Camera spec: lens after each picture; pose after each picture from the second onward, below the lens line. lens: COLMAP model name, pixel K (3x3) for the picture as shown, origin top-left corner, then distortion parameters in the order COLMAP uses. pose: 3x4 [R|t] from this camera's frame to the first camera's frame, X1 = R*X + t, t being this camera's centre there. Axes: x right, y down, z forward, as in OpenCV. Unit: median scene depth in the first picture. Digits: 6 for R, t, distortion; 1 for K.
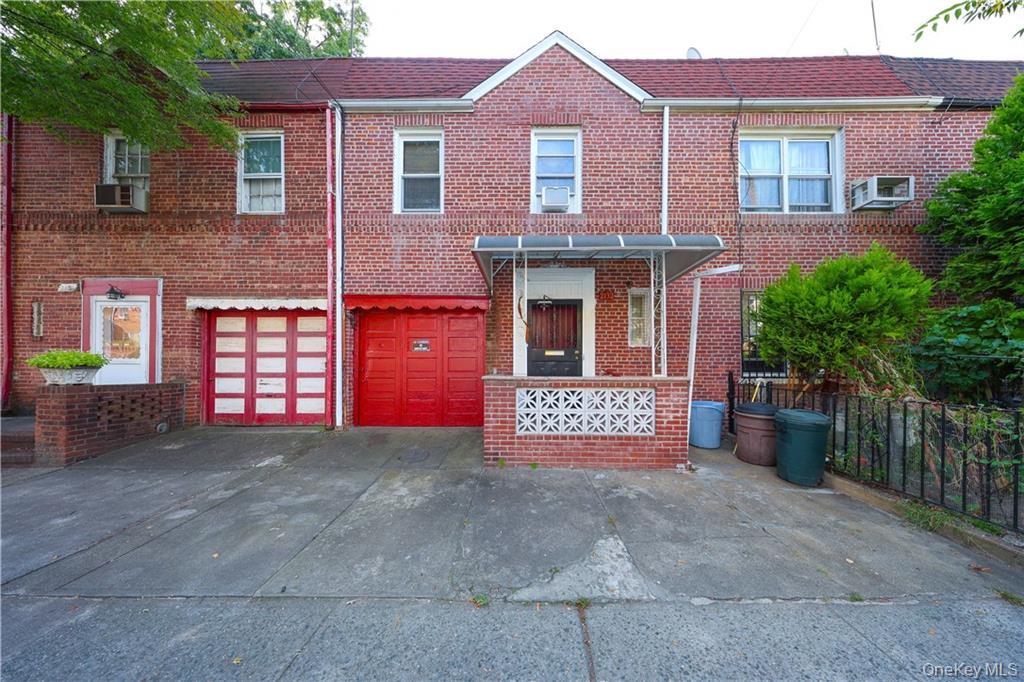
lens RADIAL K [[294.4, 0, 521.6], [0, 294.4, 364.7], [0, 0, 1]] dist [0.000133, -0.000103]
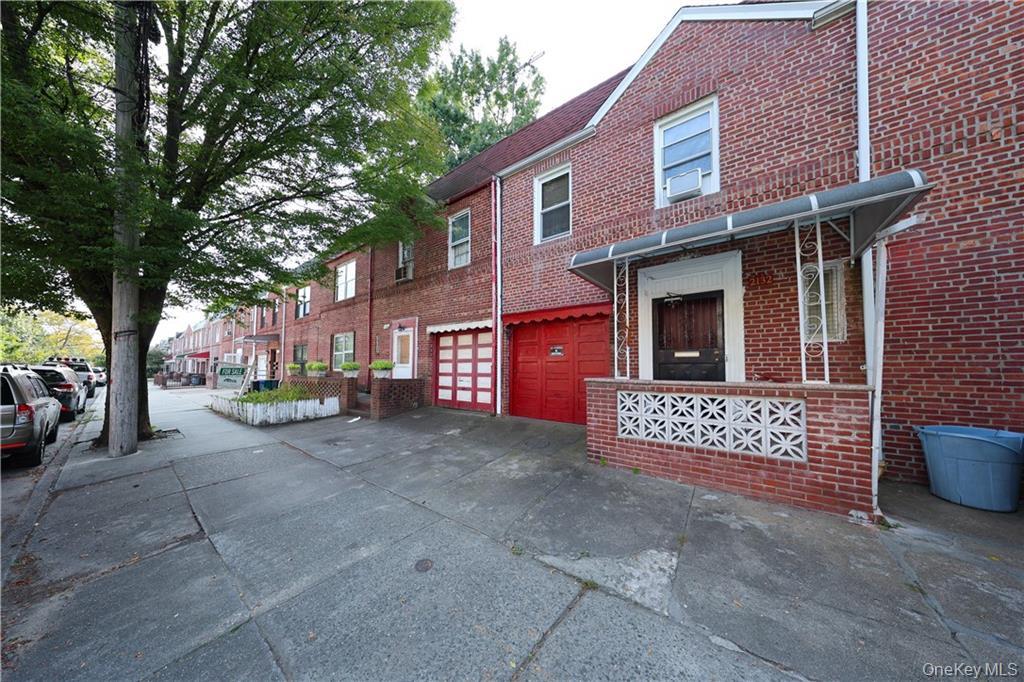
lens RADIAL K [[294.4, 0, 520.9], [0, 294.4, 357.9], [0, 0, 1]] dist [0.000133, -0.000103]
pose [[0.813574, -0.020167, -0.581112, 0.240659], [0.001890, 0.999485, -0.032039, -0.001327], [0.581459, 0.024968, 0.813193, -0.024137]]
